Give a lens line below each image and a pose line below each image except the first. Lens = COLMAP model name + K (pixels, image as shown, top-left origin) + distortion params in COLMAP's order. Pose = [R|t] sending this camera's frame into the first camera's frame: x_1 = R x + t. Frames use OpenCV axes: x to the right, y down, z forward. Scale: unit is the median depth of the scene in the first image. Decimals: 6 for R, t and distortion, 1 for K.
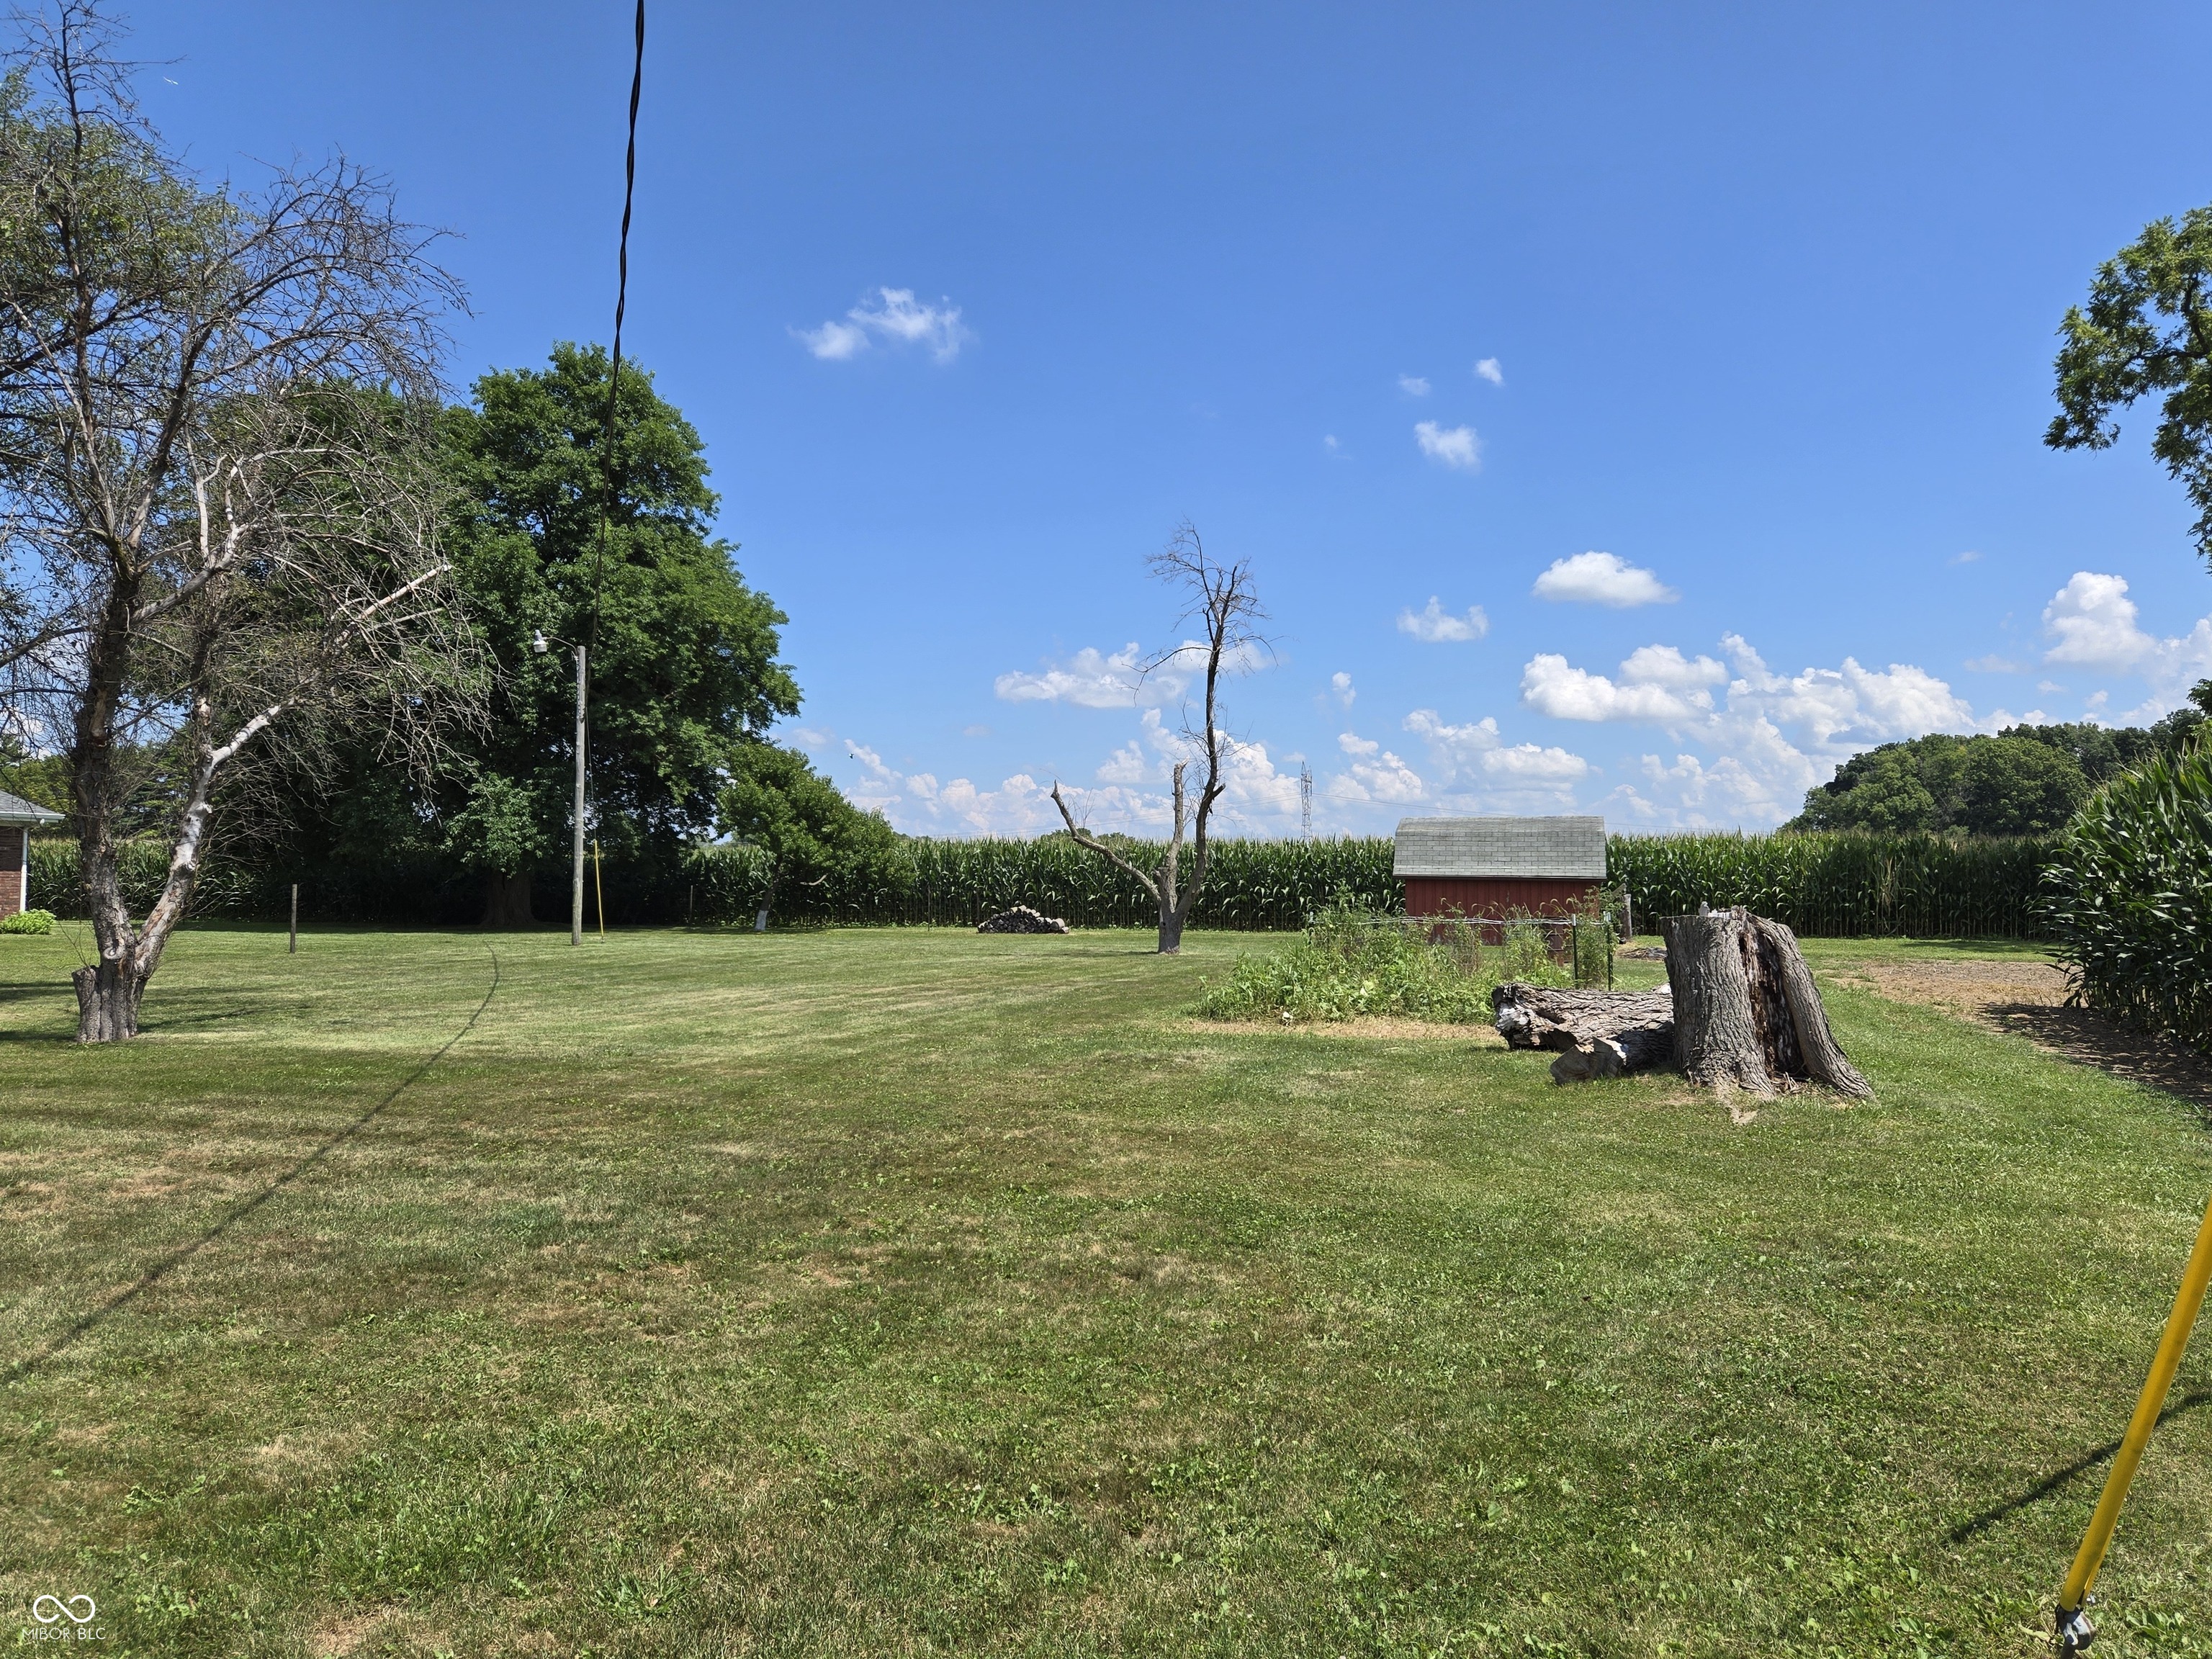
lens RADIAL K [[1547.4, 0, 1145.0], [0, 1547.4, 809.8], [0, 0, 1]] dist [0.066790, -0.057568]
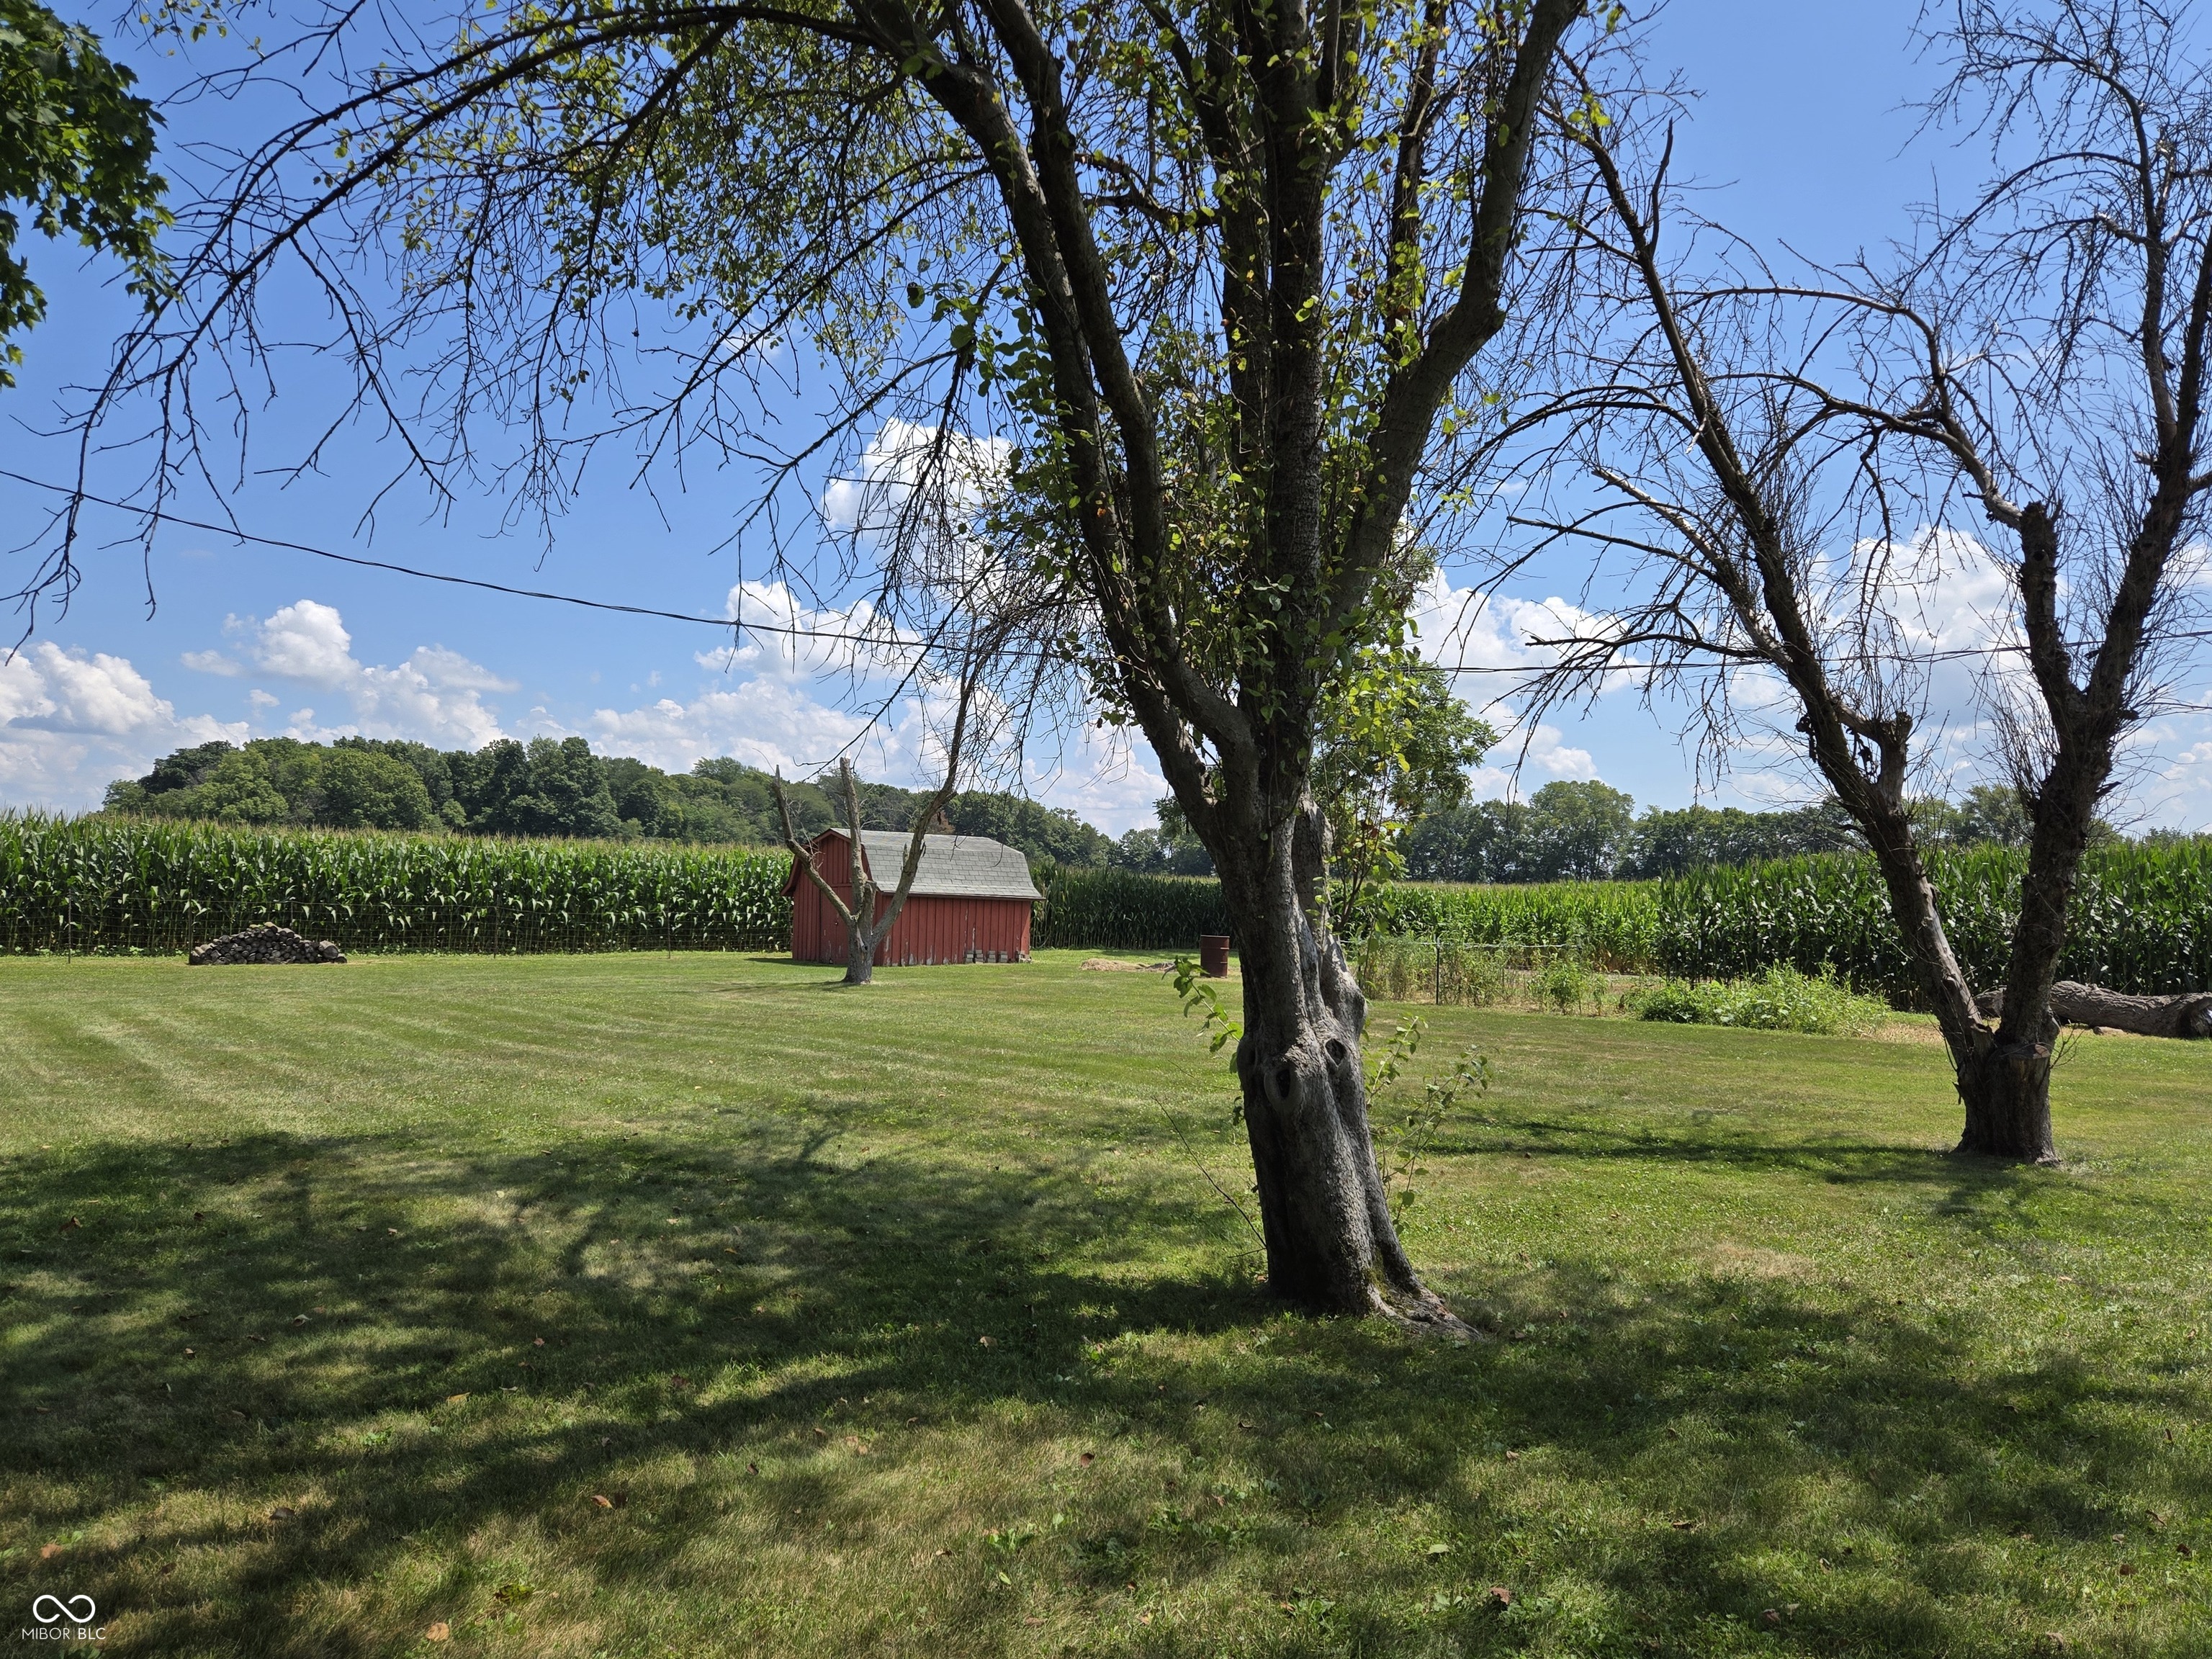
lens RADIAL K [[1547.4, 0, 1127.7], [0, 1547.4, 832.0], [0, 0, 1]] dist [0.066790, -0.057568]
pose [[0.513114, 0.051215, 0.856791, -0.885816], [-0.059757, 0.997928, -0.023864, 0.033425], [-0.856237, -0.038955, 0.515112, 0.642741]]
